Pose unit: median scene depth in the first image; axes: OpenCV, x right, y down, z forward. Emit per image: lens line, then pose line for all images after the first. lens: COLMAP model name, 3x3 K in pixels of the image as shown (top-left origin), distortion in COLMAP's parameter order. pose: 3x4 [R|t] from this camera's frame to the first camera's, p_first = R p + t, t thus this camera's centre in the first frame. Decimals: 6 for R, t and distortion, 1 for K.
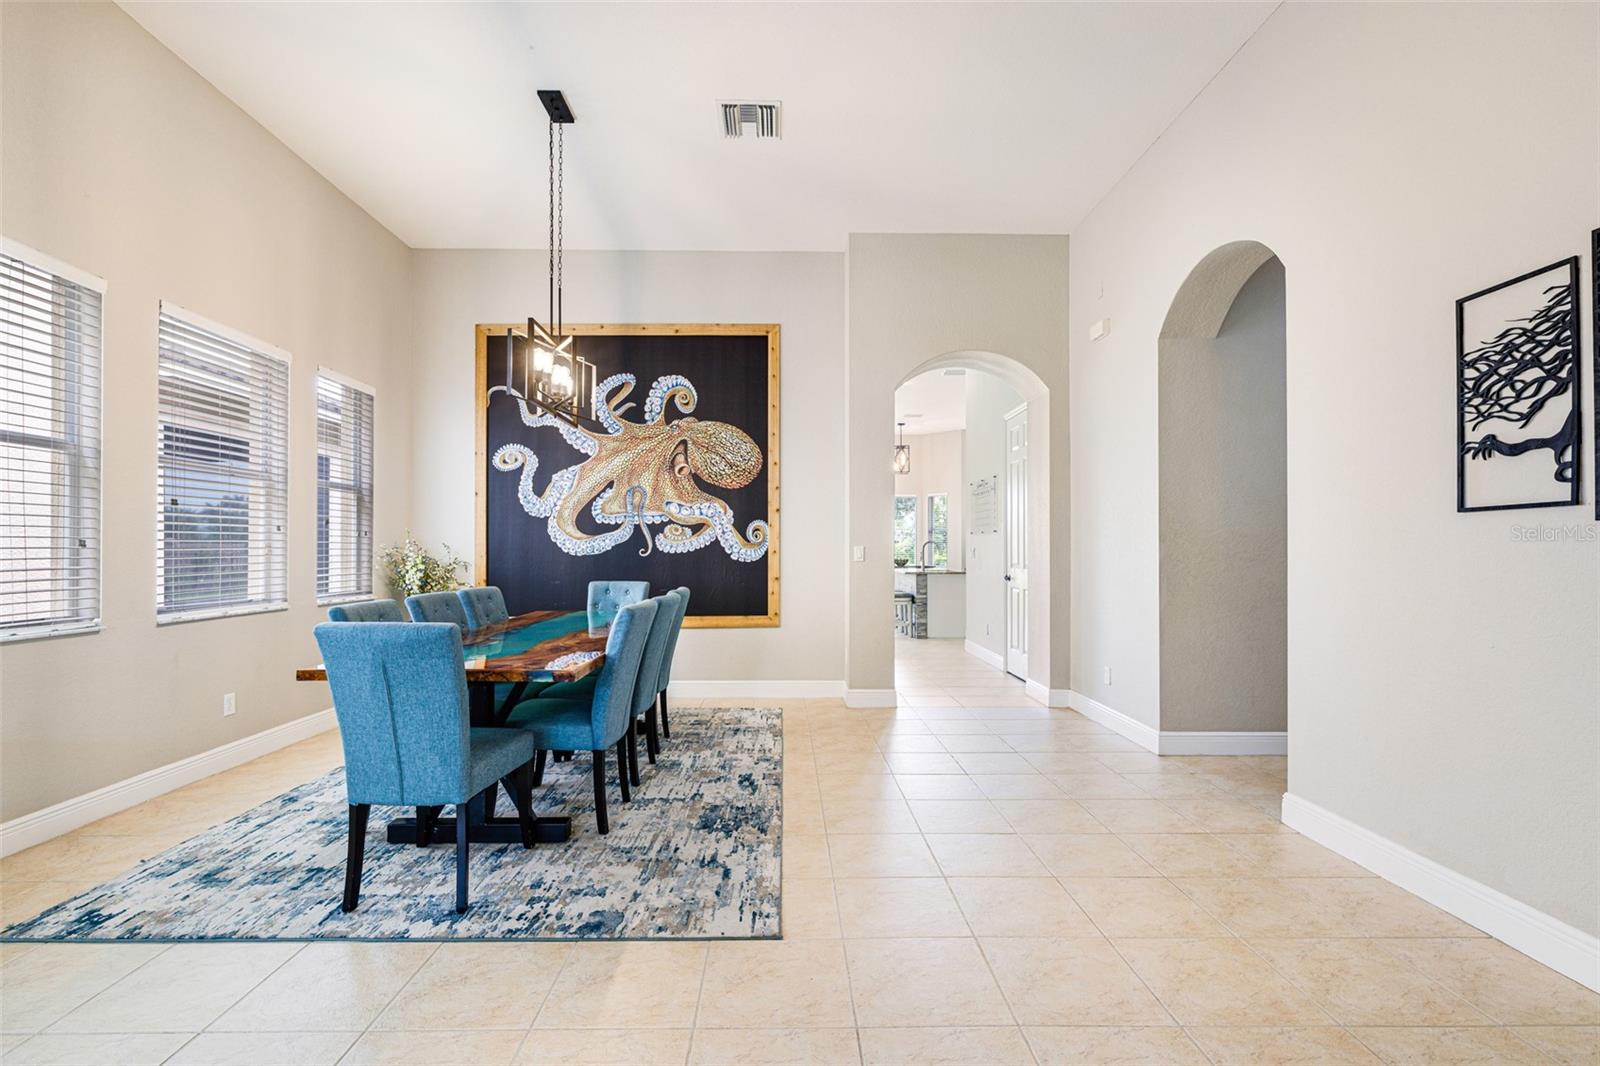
lens RADIAL K [[695.0, 0, 796.3], [0, 695.0, 540.9], [0, 0, 1]] dist [0.000948, -0.000324]
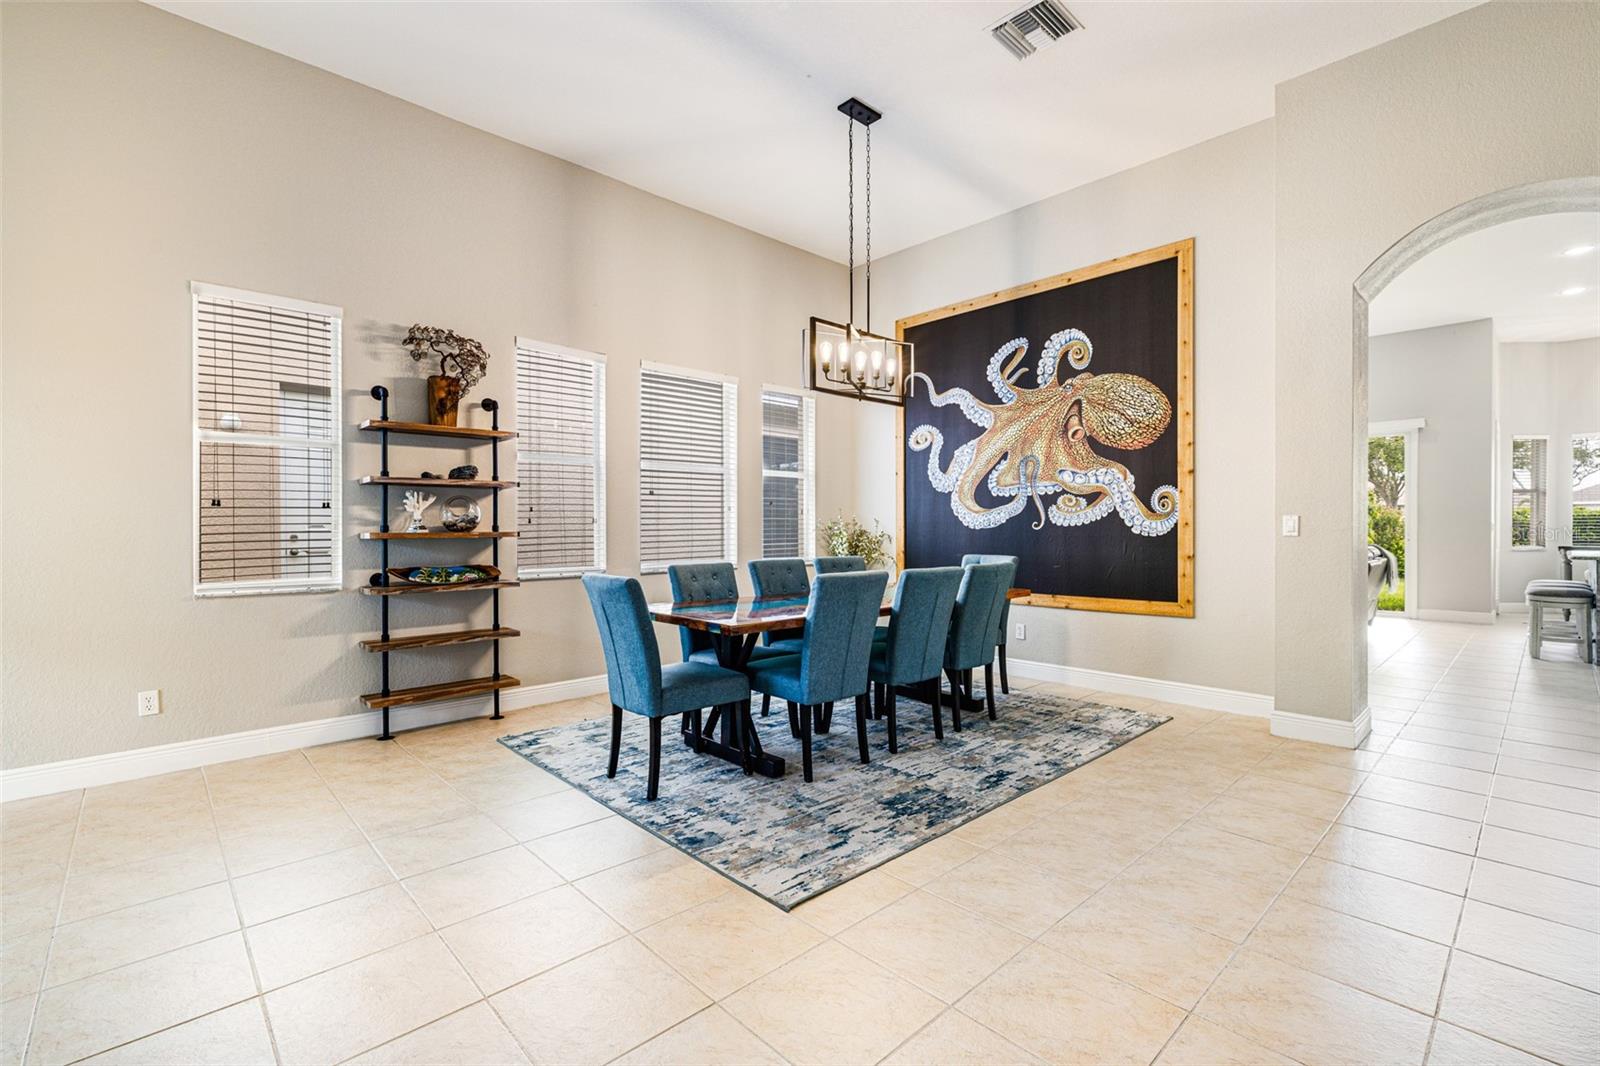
lens RADIAL K [[706.0, 0, 808.8], [0, 706.0, 525.4], [0, 0, 1]] dist [0.000351, 0.000059]
pose [[0.682739, -0.005212, -0.730643, 0.267378], [0.014681, 0.999871, 0.006586, 0.005585], [0.730515, -0.015223, 0.682727, 0.124159]]
